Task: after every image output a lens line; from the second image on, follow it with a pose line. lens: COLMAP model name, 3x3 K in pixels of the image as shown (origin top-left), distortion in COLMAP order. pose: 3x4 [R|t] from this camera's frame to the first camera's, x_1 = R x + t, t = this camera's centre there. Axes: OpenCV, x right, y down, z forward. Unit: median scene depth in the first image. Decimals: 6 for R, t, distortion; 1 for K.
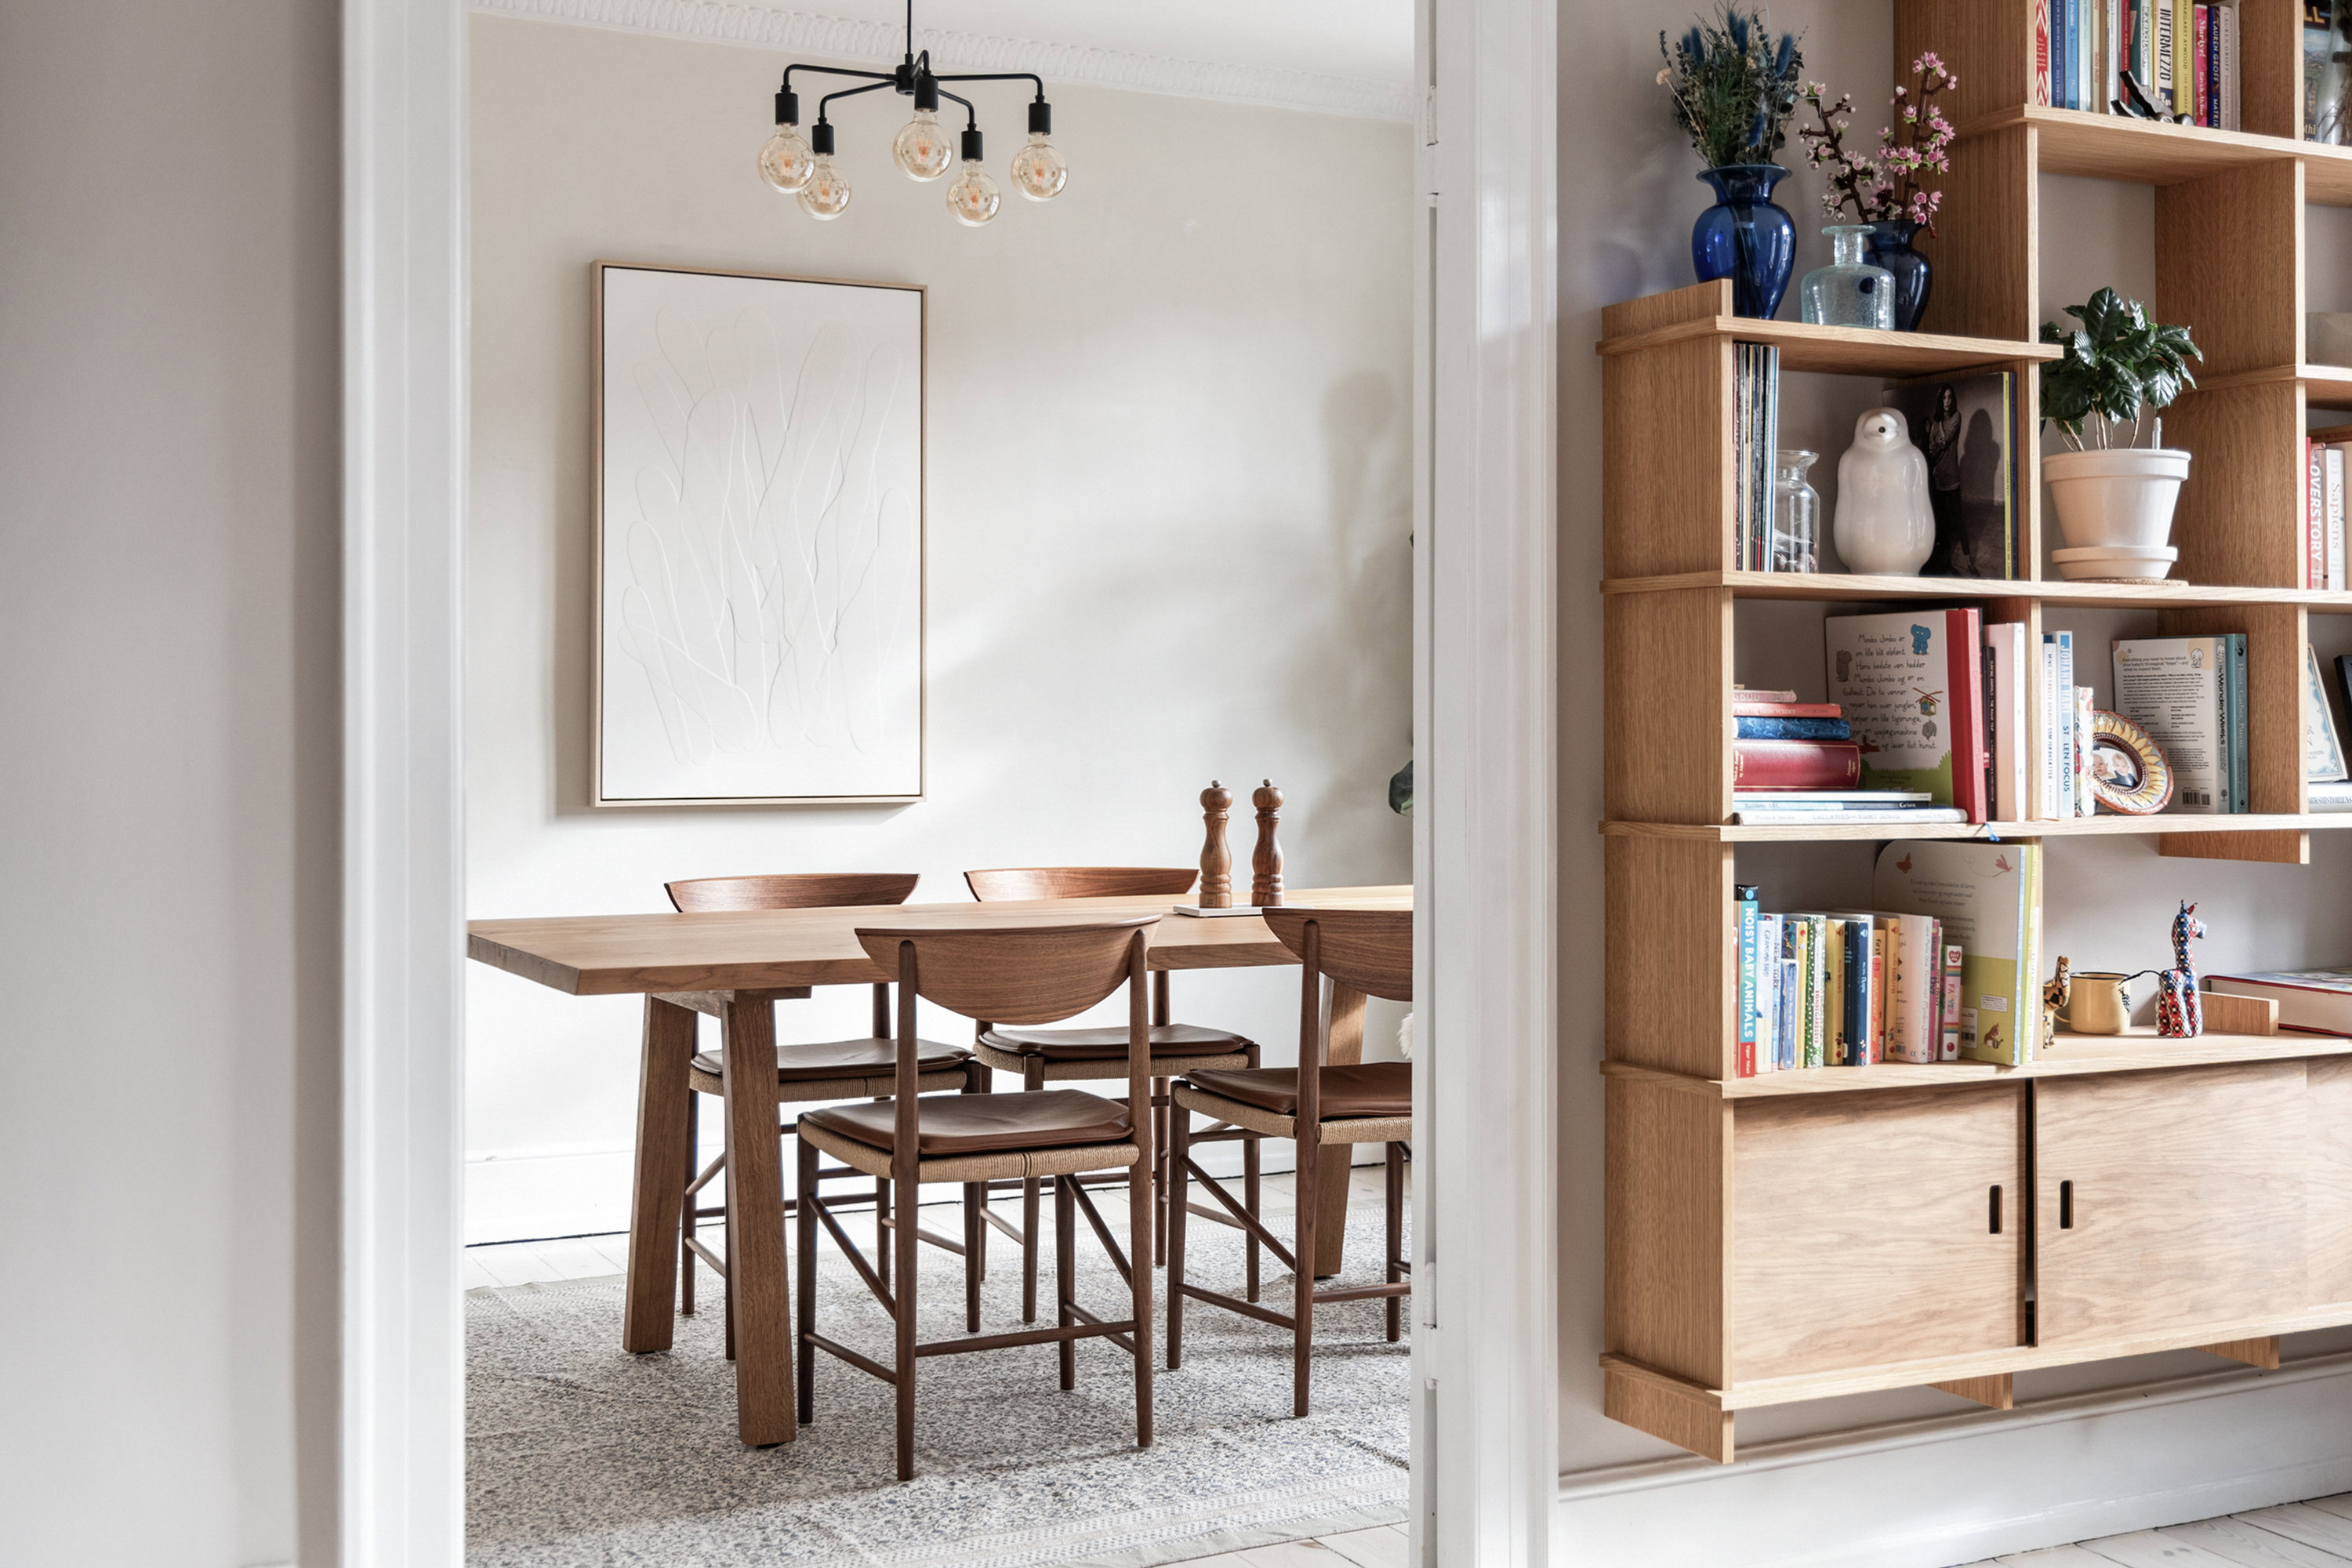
lens RADIAL K [[2696.7, 0, 1176.2], [0, 2696.7, 773.4], [0, 0, 1]] dist [0.006392, 0.000000]
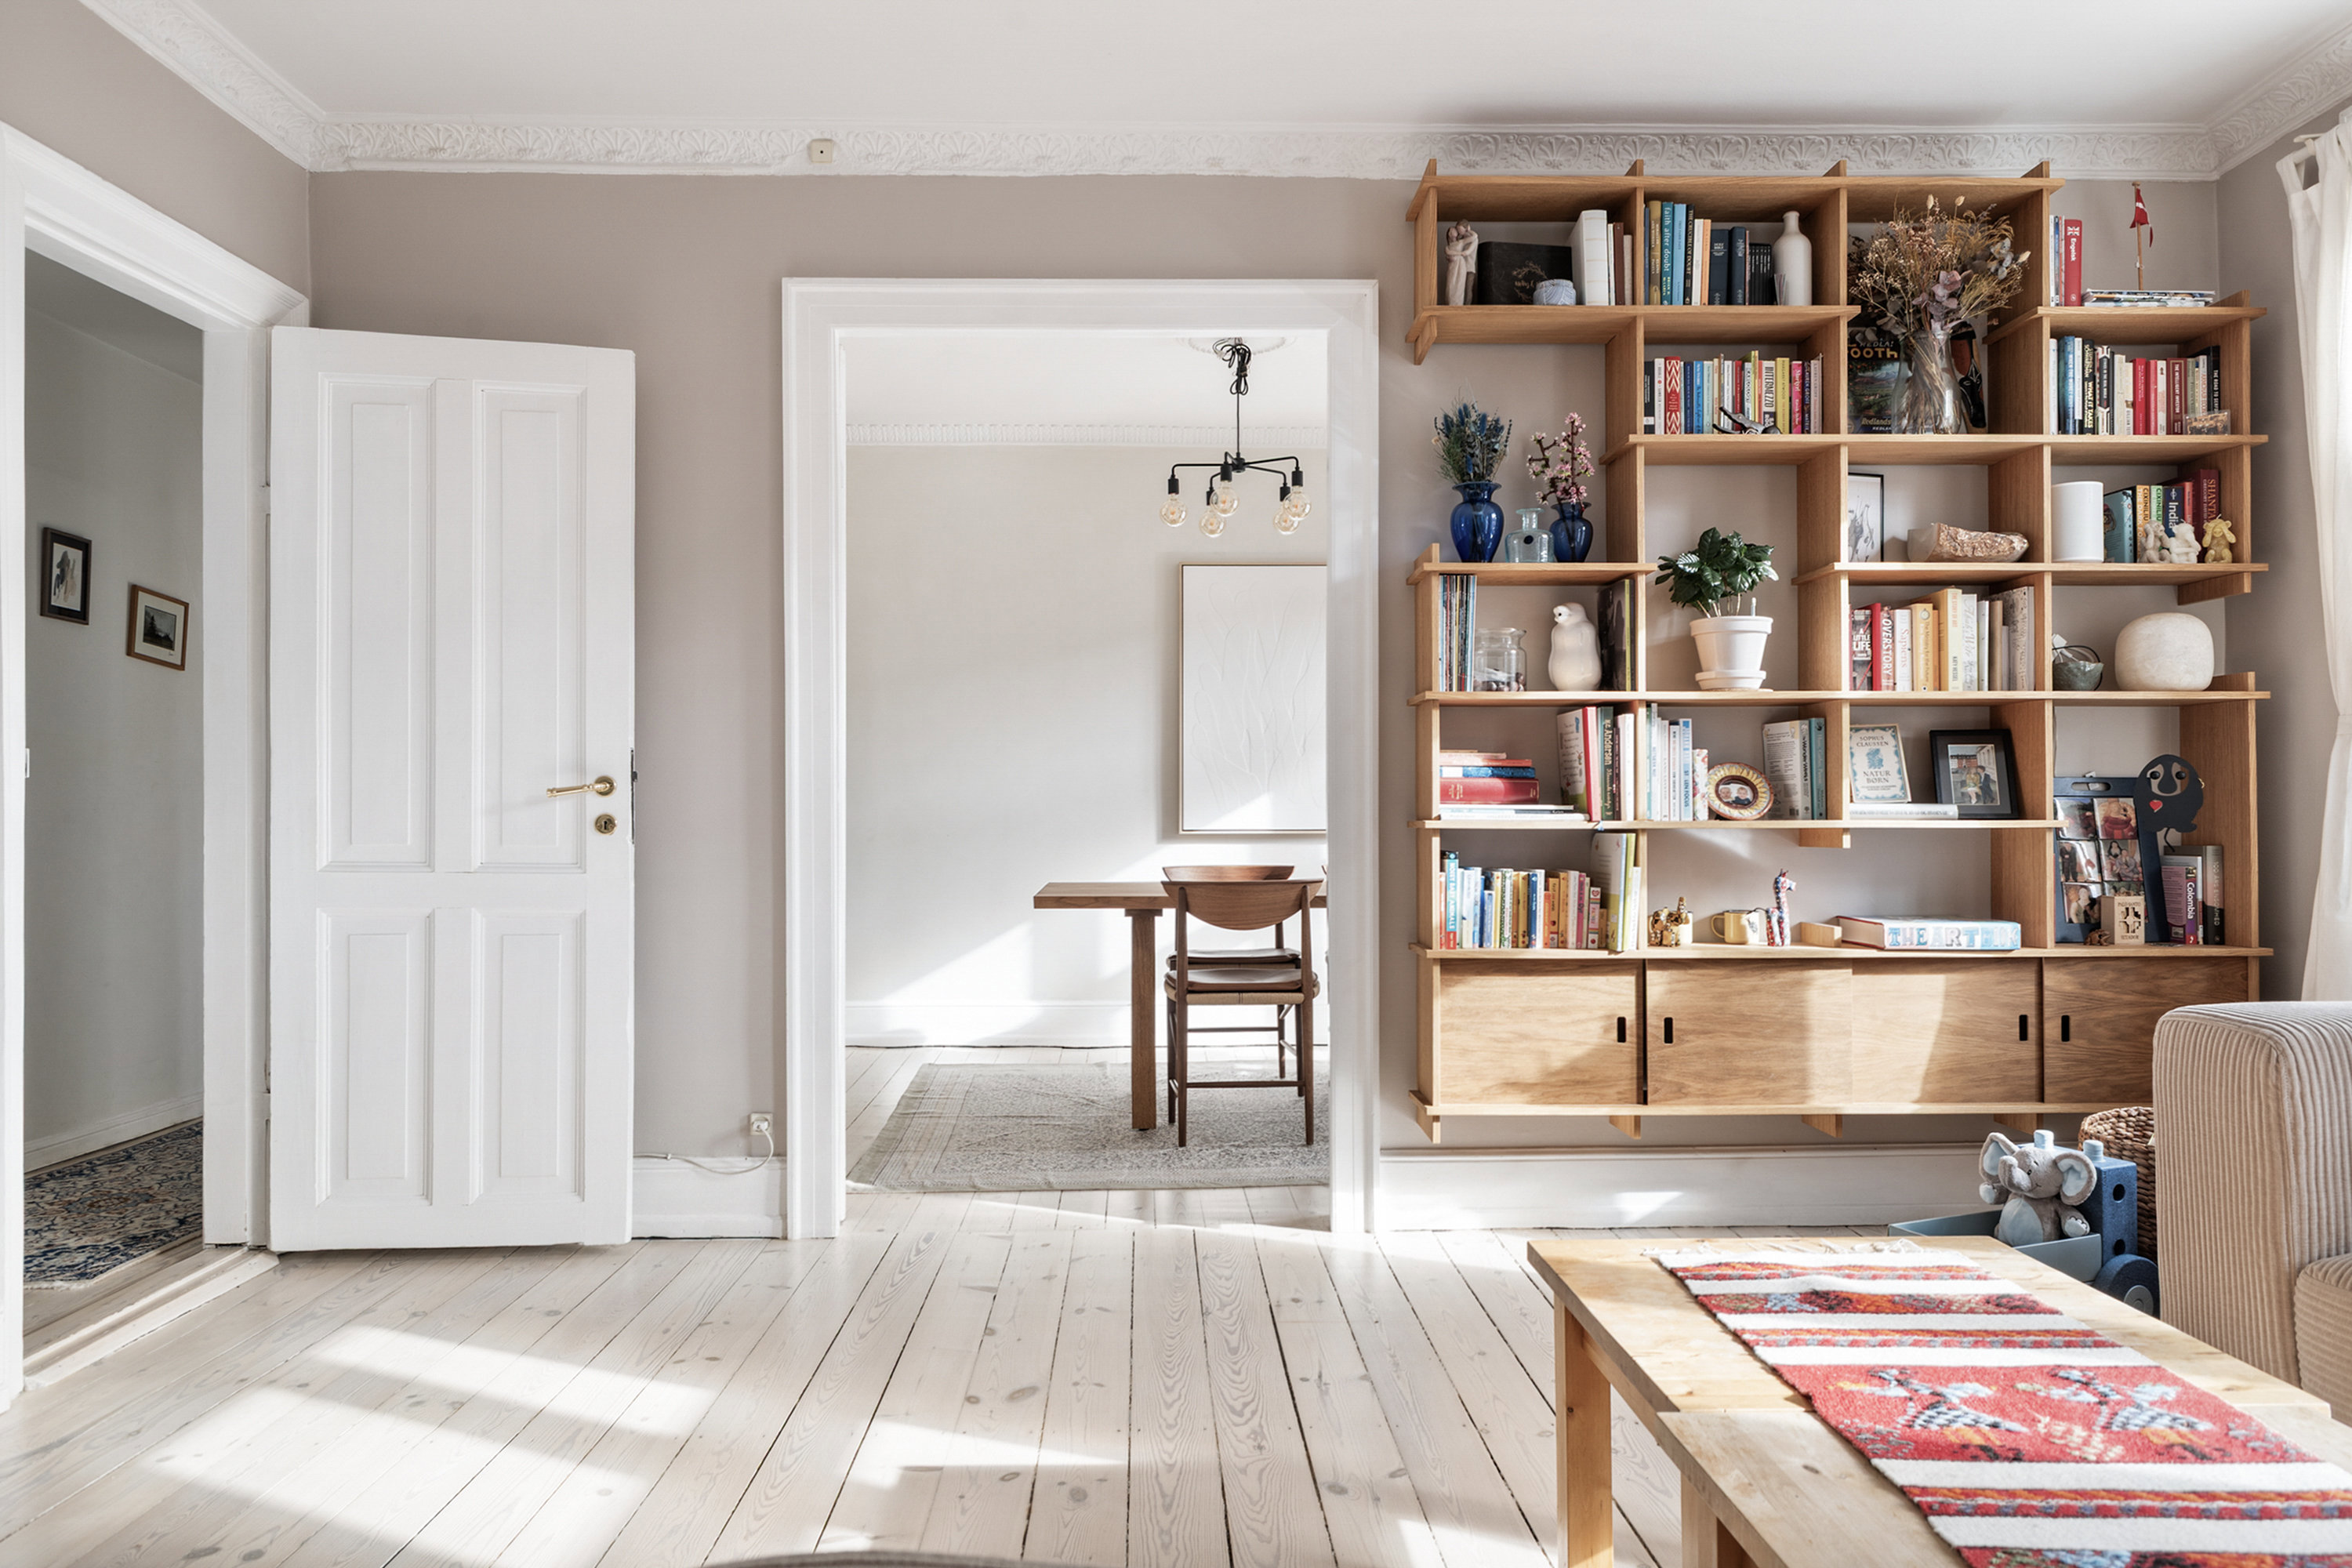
lens RADIAL K [[1638.9, 0, 1181.4], [0, 1638.9, 874.6], [0, 0, 1]] dist [-0.003546, 0.001933]
pose [[0.894283, 0.011386, -0.447357, 0.540739], [-0.005032, 0.999869, 0.015389, 0.038778], [0.447474, -0.011511, 0.894223, -0.149369]]
